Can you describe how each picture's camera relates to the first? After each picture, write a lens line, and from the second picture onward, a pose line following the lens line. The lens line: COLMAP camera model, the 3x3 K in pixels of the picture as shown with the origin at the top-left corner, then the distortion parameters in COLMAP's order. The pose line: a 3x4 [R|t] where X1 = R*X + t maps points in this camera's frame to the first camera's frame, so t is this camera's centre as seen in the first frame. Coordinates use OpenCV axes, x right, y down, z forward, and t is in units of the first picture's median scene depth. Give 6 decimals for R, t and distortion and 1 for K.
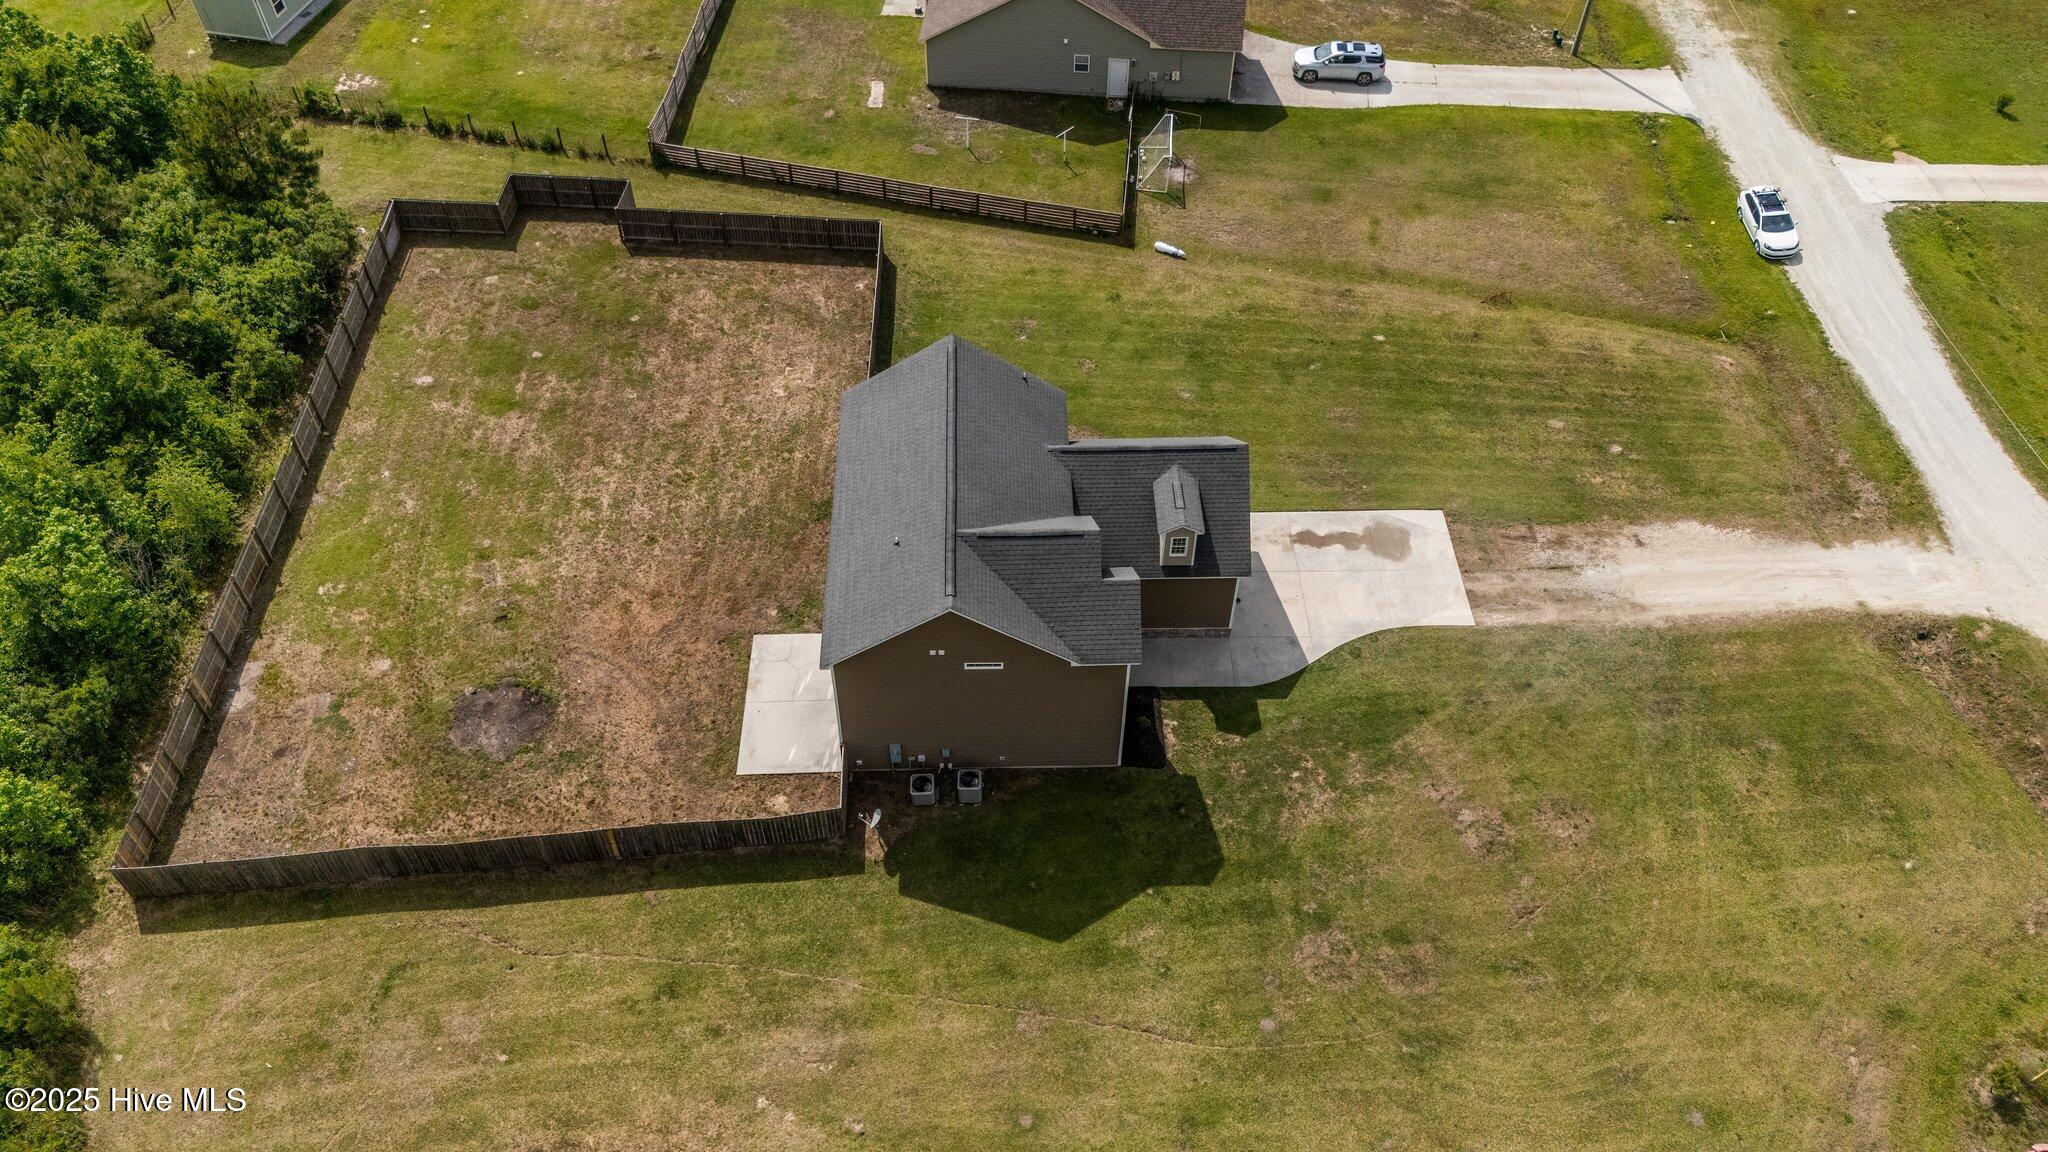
lens RADIAL K [[1521.5, 0, 1040.5], [0, 1521.5, 578.2], [0, 0, 1]] dist [0.079098, -0.101786]
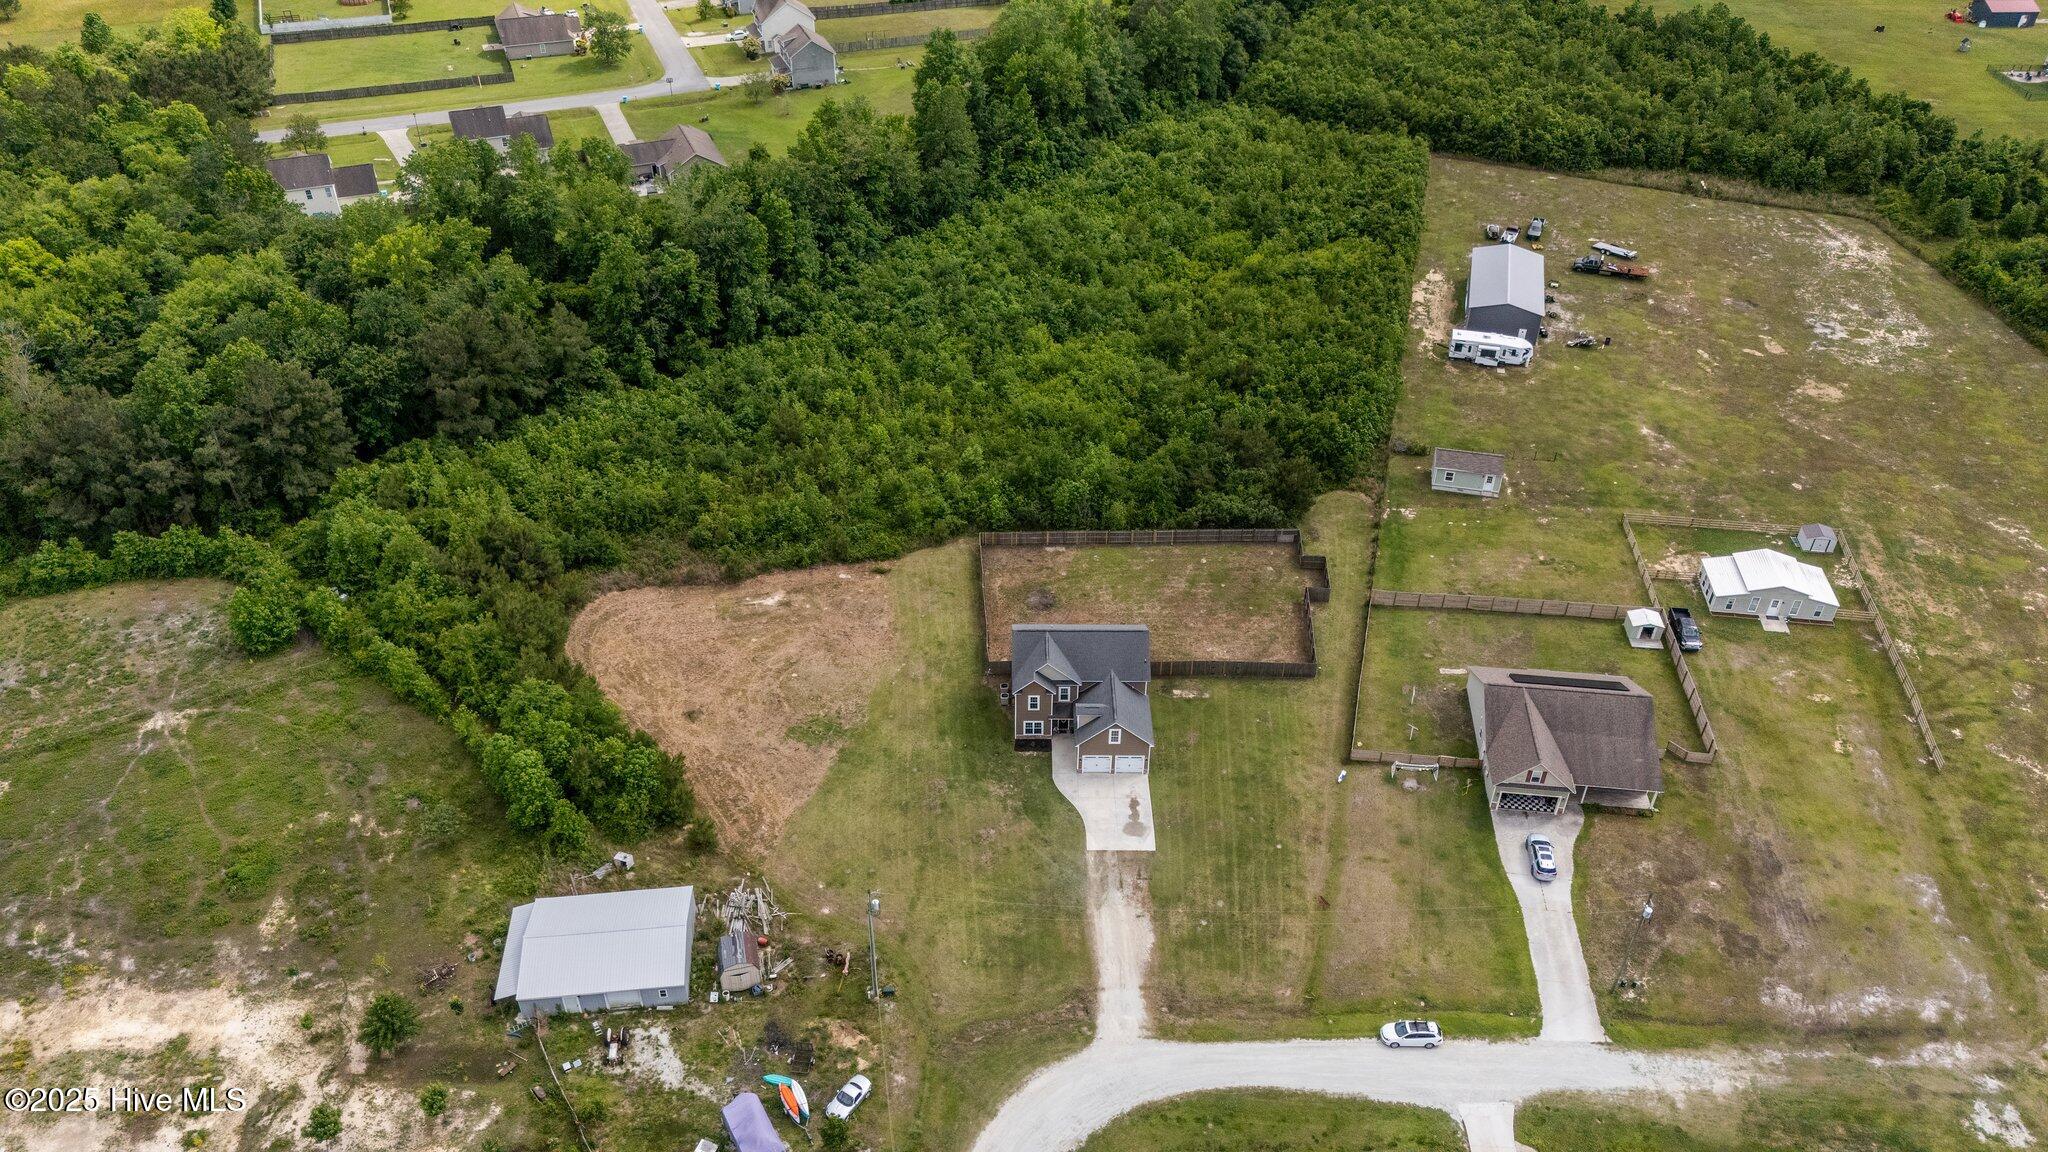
lens RADIAL K [[1521.5, 0, 1040.5], [0, 1521.5, 578.2], [0, 0, 1]] dist [0.079098, -0.101786]
pose [[-0.018013, 0.605594, -0.795570, 1.771561], [-0.746572, 0.521127, 0.413590, -1.031314], [0.665061, 0.601400, 0.442733, -0.319617]]
